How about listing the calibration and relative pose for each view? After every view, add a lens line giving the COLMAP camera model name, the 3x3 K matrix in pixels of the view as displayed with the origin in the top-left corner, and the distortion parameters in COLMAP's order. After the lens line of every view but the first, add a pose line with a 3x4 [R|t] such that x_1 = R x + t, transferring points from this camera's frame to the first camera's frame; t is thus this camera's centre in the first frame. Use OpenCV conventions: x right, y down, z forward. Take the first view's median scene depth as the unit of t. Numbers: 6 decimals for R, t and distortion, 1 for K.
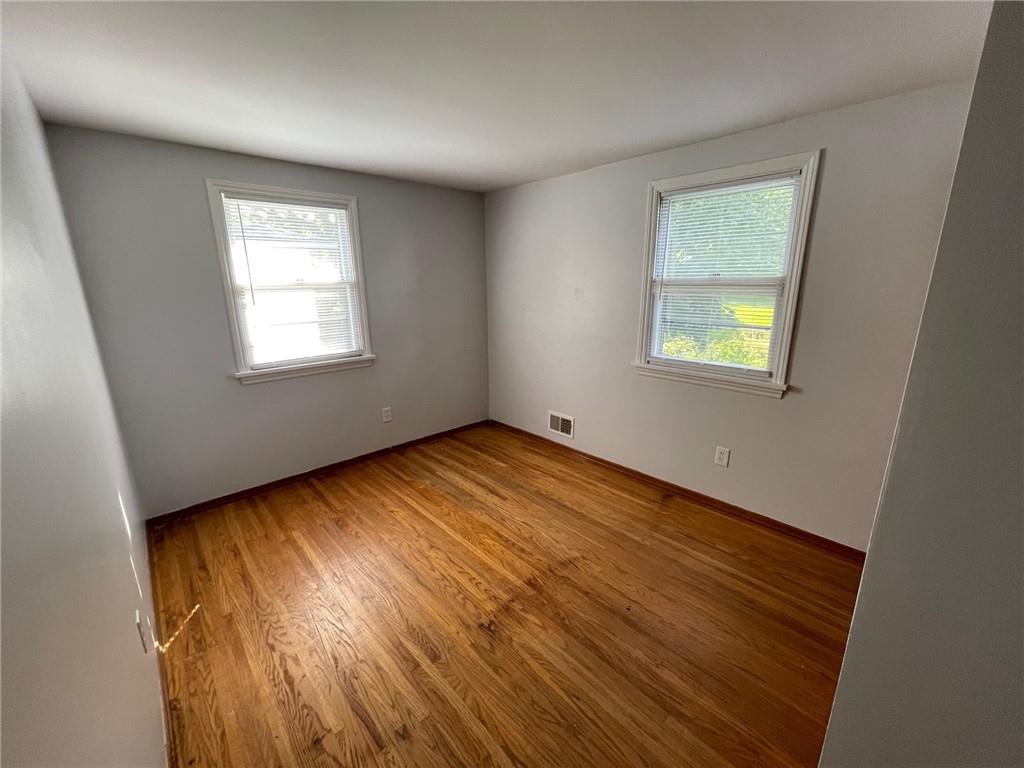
lens RADIAL K [[413.6, 0, 509.8], [0, 413.6, 385.6], [0, 0, 1]] dist [0.002753, 0.000455]
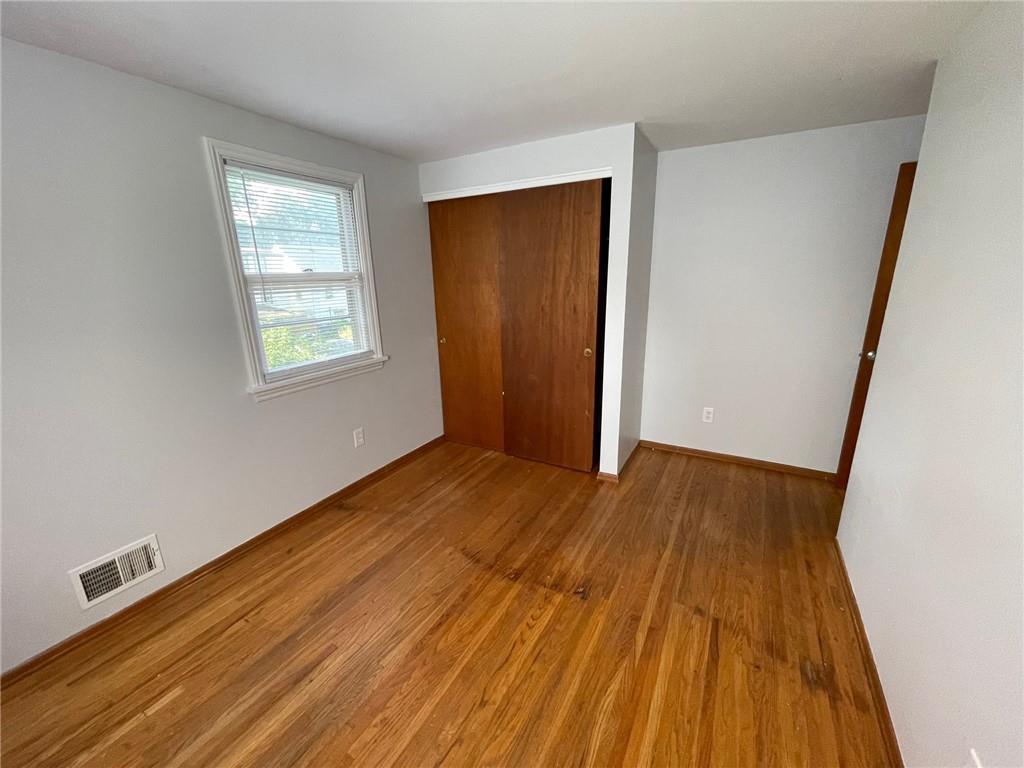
lens RADIAL K [[413.6, 0, 509.8], [0, 413.6, 385.6], [0, 0, 1]] dist [0.002753, 0.000455]
pose [[-0.305370, -0.240732, 0.921302, -0.628230], [0.255158, 0.911449, 0.322731, -0.221688], [-0.917411, 0.333630, -0.216904, 0.901043]]
